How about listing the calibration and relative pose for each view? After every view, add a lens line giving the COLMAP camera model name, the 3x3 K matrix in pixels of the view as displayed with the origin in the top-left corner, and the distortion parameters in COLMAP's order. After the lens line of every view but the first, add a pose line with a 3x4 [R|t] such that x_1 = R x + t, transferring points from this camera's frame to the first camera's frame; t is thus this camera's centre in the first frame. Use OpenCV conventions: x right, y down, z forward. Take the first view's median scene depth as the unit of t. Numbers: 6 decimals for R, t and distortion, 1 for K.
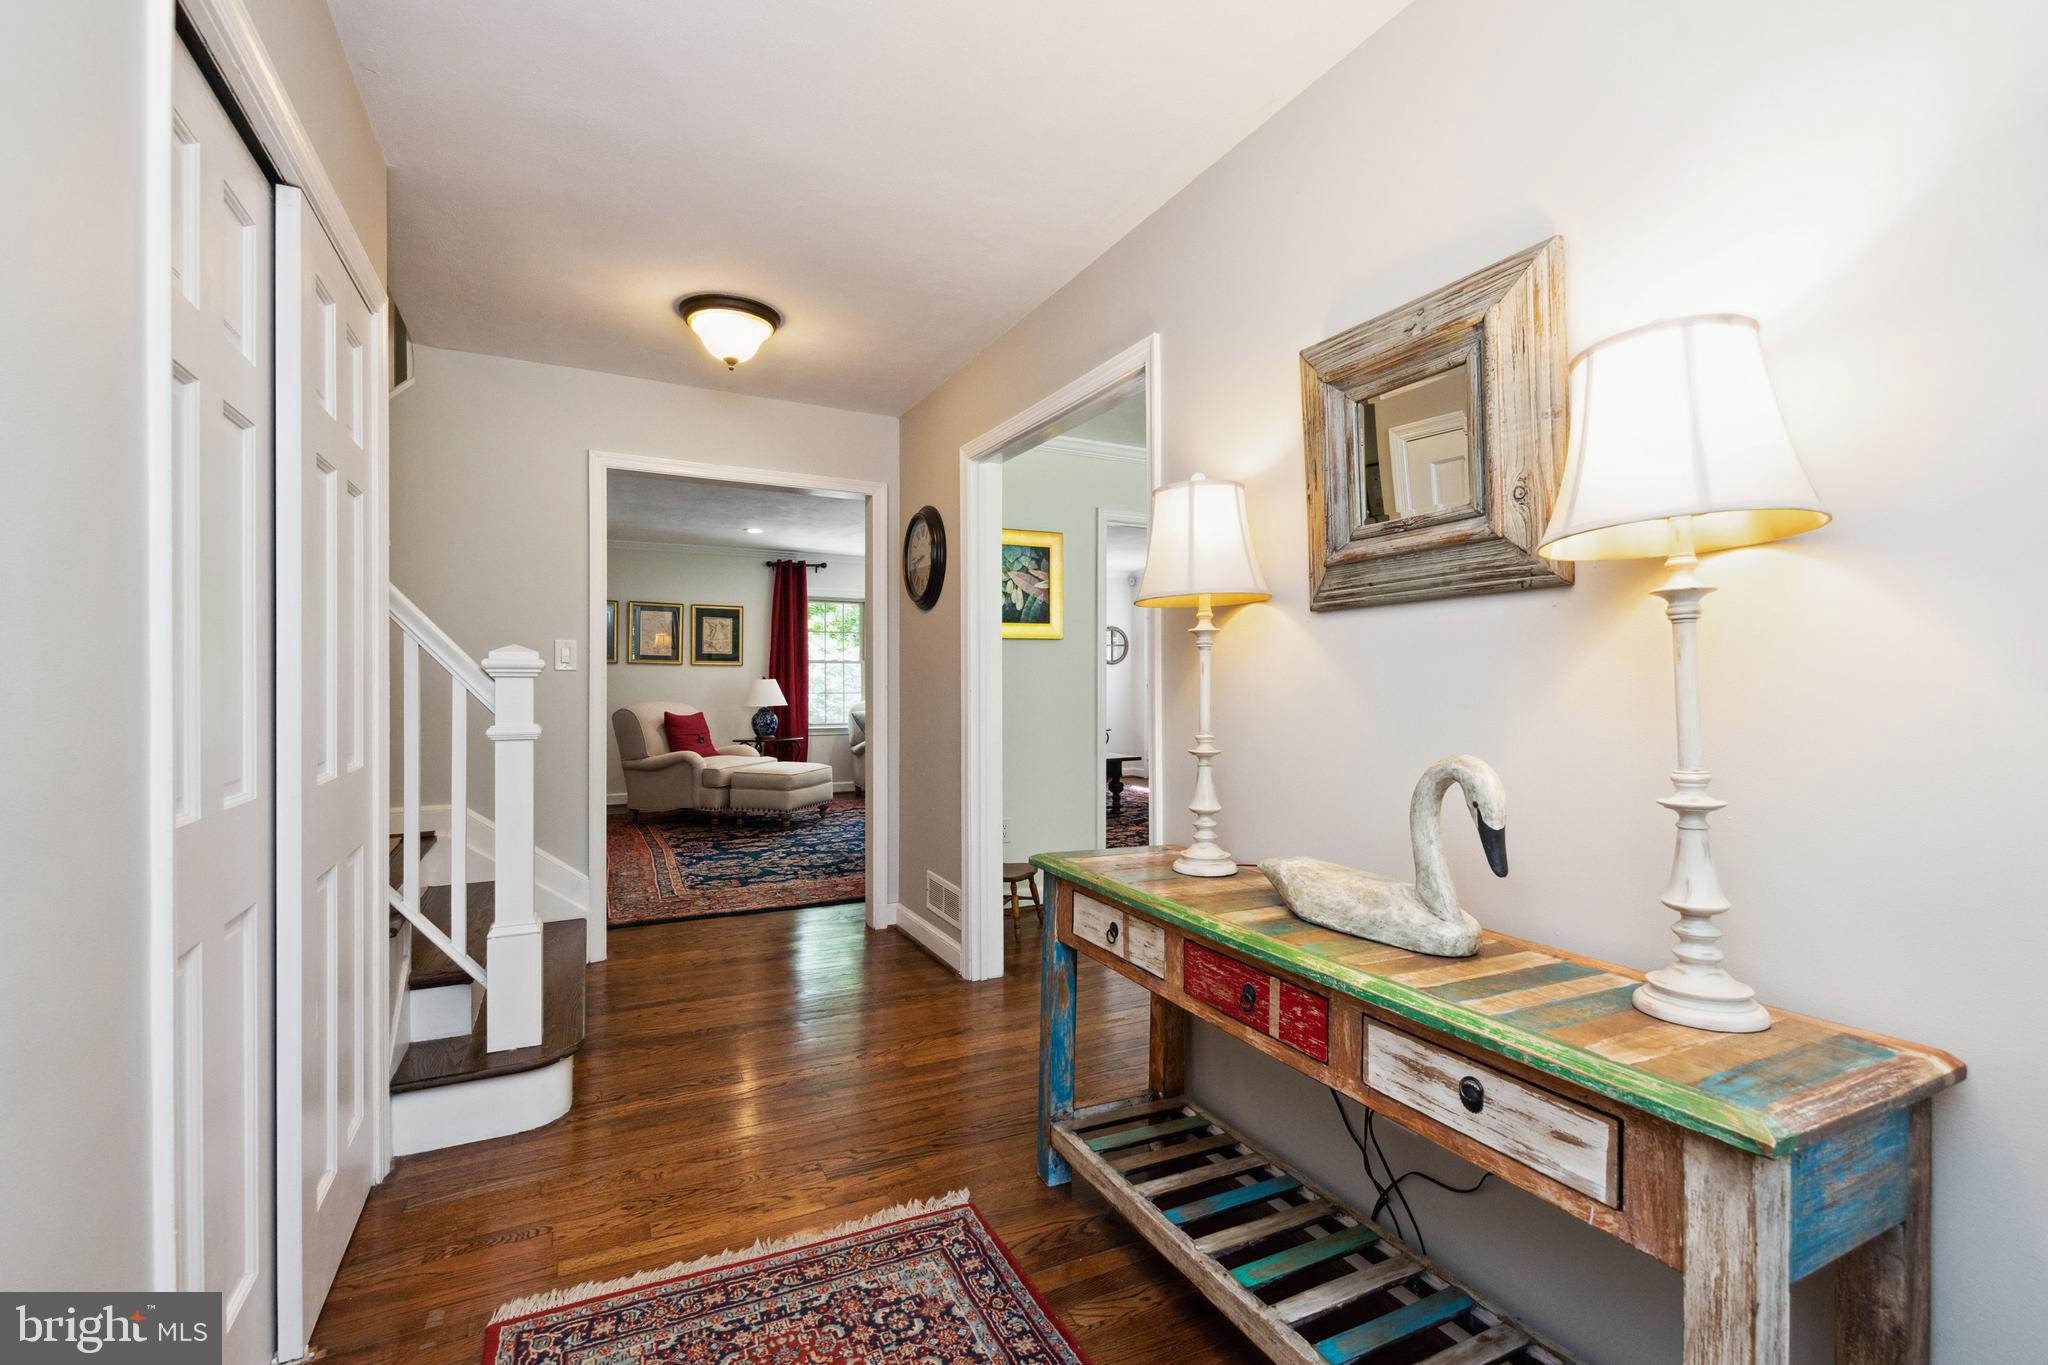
lens RADIAL K [[906.2, 0, 1025.4], [0, 906.2, 672.8], [0, 0, 1]] dist [0.009110, -0.002490]
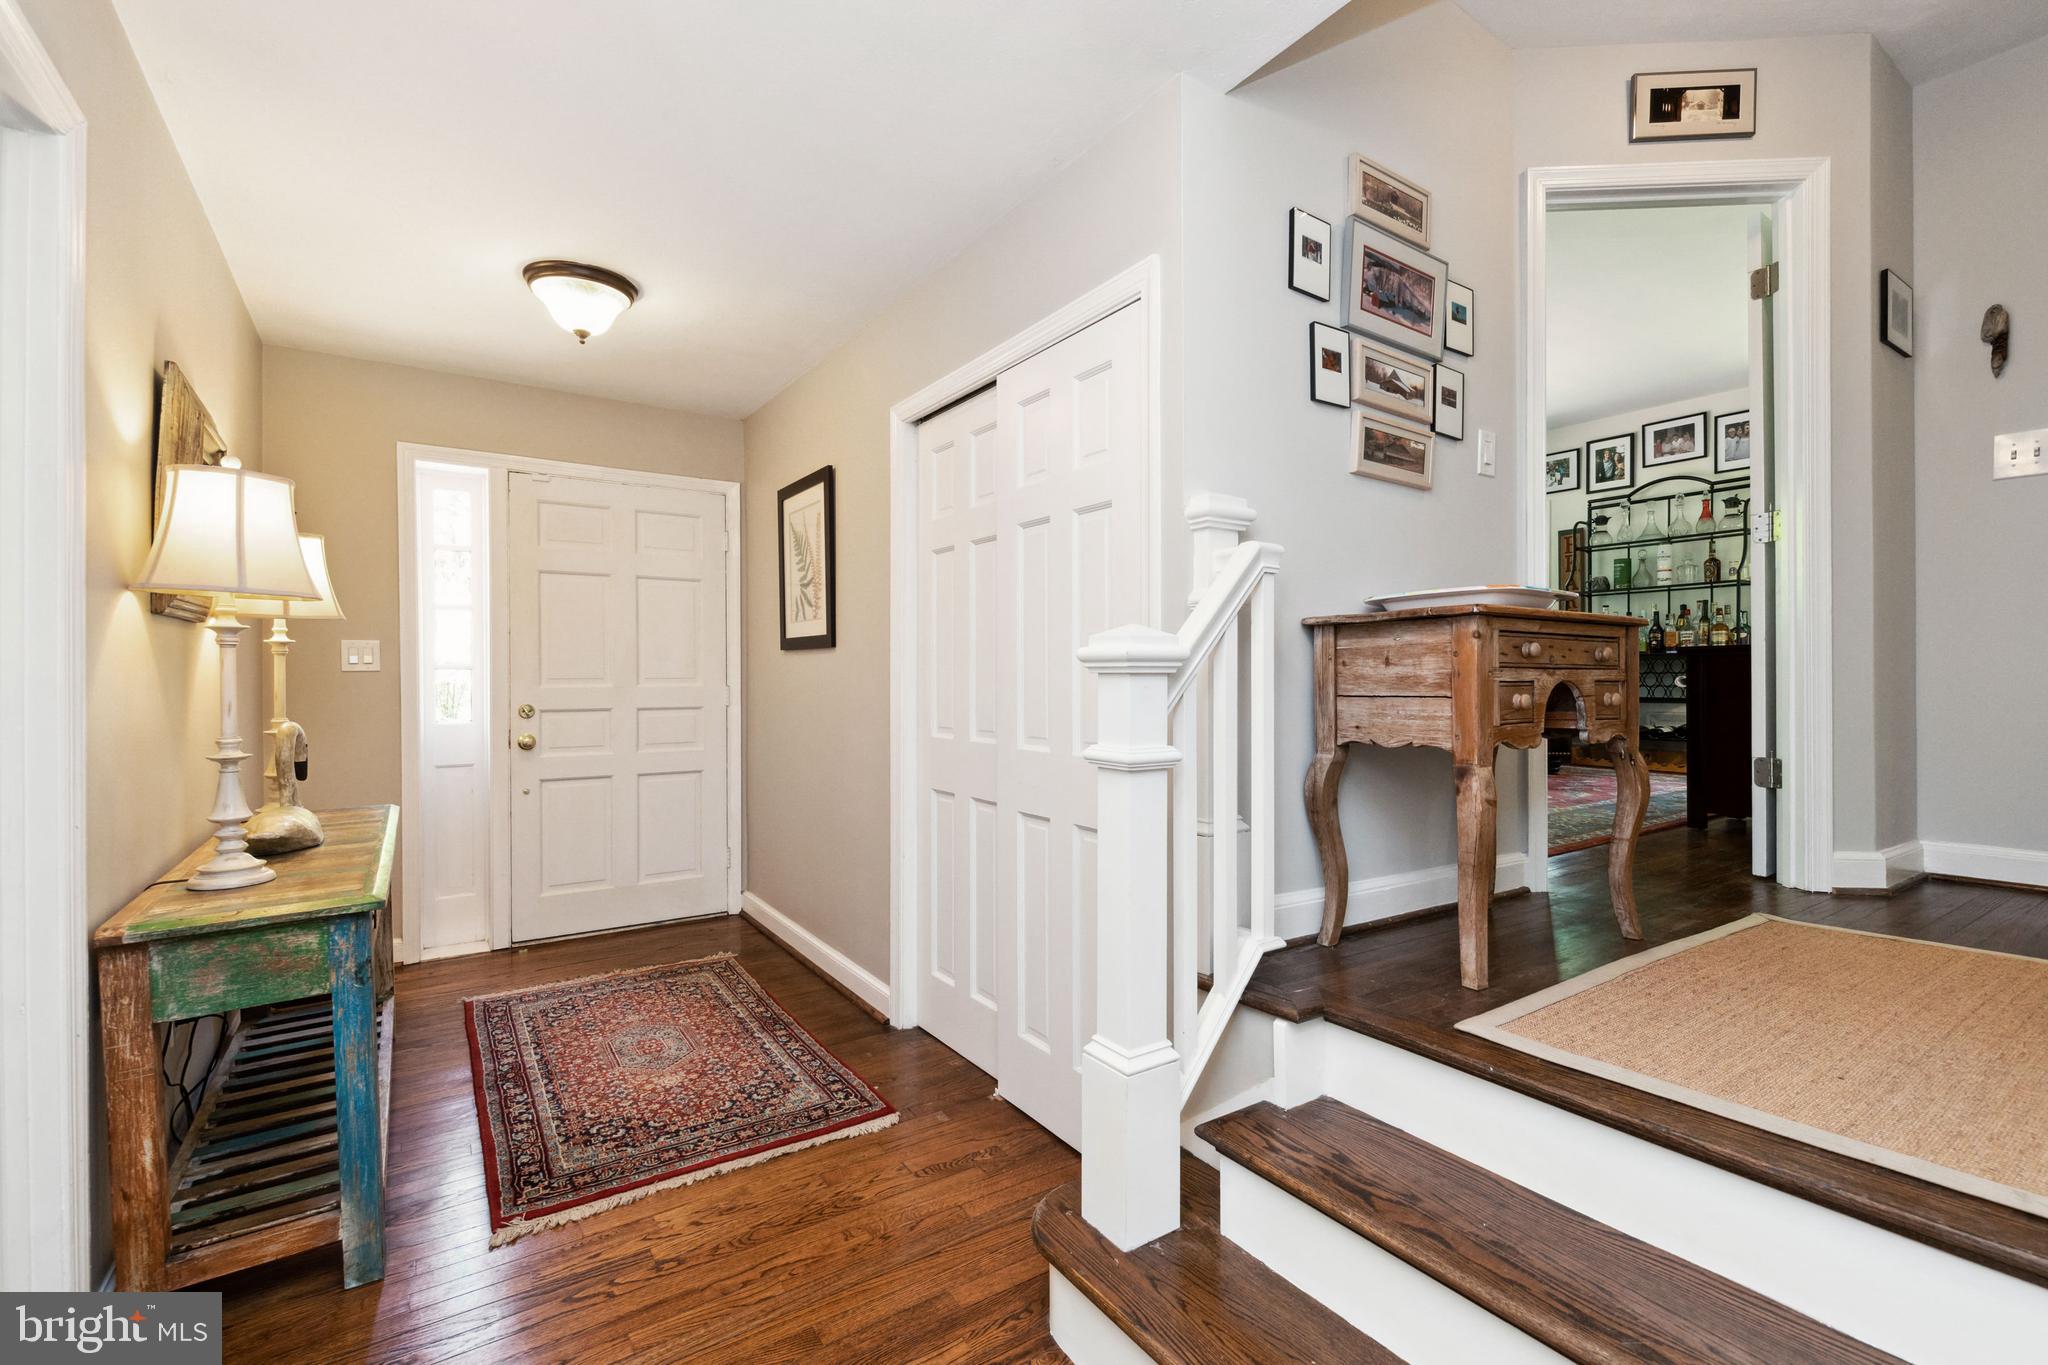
lens RADIAL K [[906.2, 0, 1014.4], [0, 906.2, 678.8], [0, 0, 1]] dist [0.009110, -0.002490]
pose [[-0.992750, 0.001473, -0.120188, -0.573531], [0.001682, 0.999997, -0.001642, 0.014007], [0.120185, -0.001832, -0.992750, 2.378193]]
